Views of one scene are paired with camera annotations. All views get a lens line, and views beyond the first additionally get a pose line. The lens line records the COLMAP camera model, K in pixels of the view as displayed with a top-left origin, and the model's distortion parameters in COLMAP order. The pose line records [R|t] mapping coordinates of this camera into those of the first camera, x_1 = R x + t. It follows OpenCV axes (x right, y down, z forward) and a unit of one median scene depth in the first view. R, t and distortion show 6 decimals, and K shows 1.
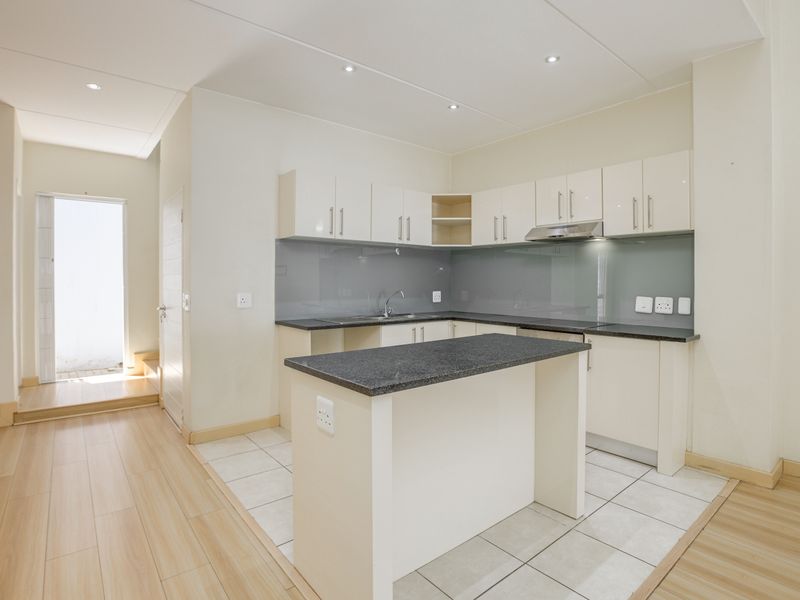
lens RADIAL K [[420.2, 0, 401.5], [0, 420.2, 284.1], [0, 0, 1]] dist [-0.050649, 0.000121]
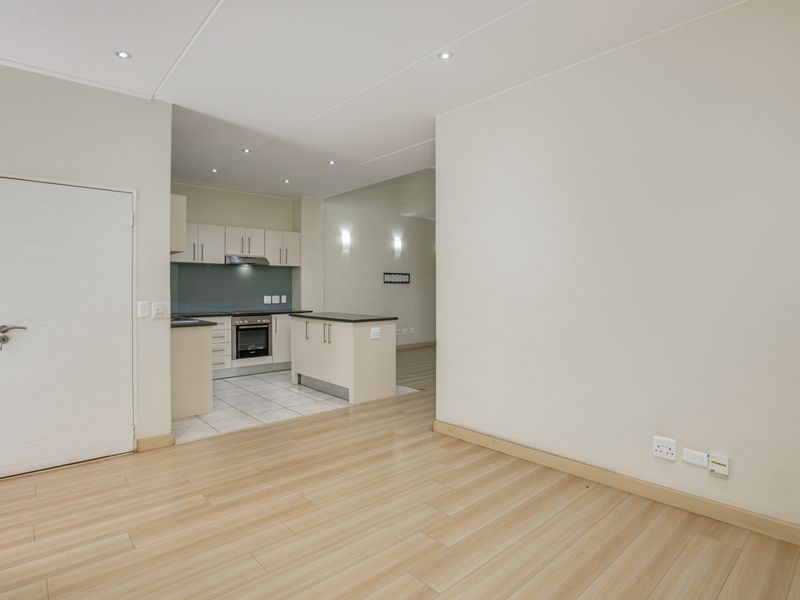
lens RADIAL K [[438.0, 0, 403.7], [0, 438.0, 283.8], [0, 0, 1]] dist [-0.048159, 0.000566]
pose [[-0.043474, 0.007093, 0.999029, -1.405465], [0.007481, 0.999949, -0.006774, -0.008726], [-0.999027, 0.007179, -0.043525, 0.371328]]
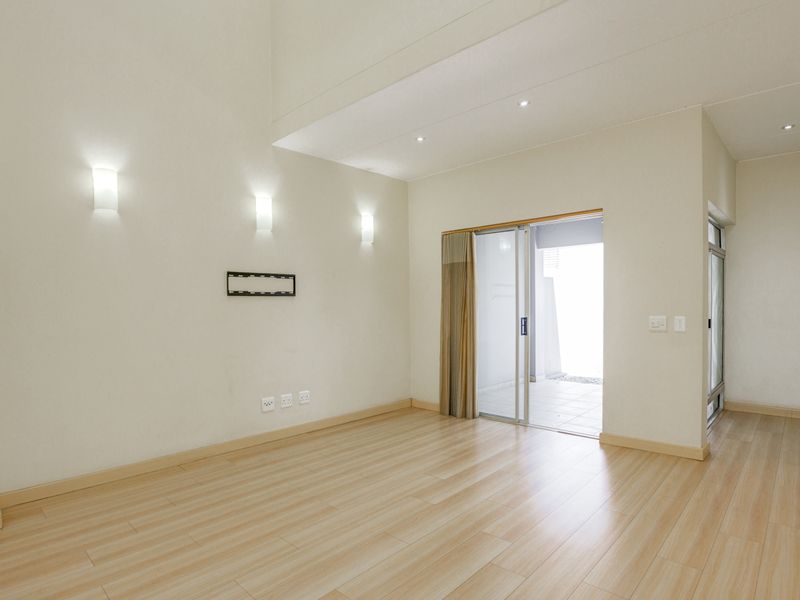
lens RADIAL K [[440.0, 0, 397.4], [0, 440.0, 313.0], [0, 0, 1]] dist [-0.055376, 0.000290]
pose [[-0.116591, -0.021363, 0.992950, -0.101766], [0.019091, 0.999536, 0.023746, -0.005203], [-0.992997, 0.021725, -0.116129, 0.100454]]
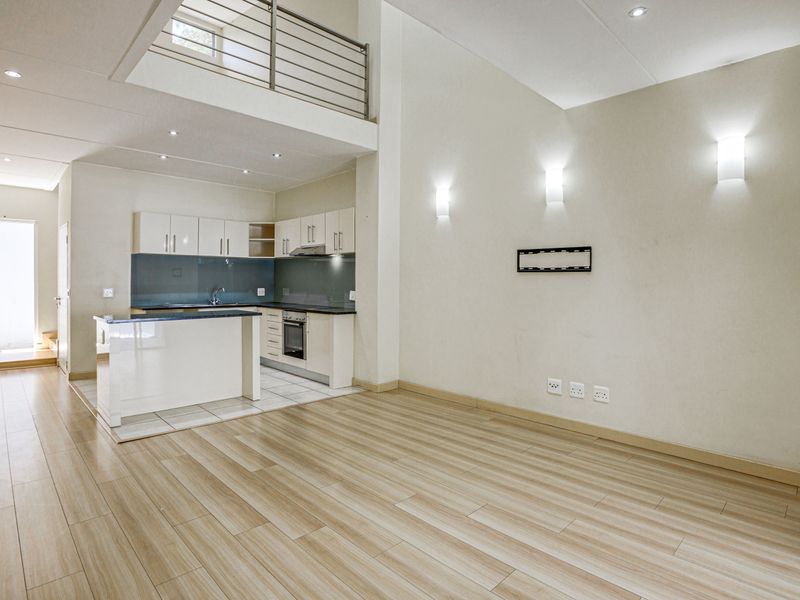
lens RADIAL K [[438.0, 0, 403.7], [0, 438.0, 283.8], [0, 0, 1]] dist [-0.048159, 0.000566]
pose [[0.995785, 0.004270, 0.091624, 0.564267], [-0.004140, 0.999990, -0.001614, 0.003035], [-0.091630, 0.001228, 0.995792, -0.690249]]
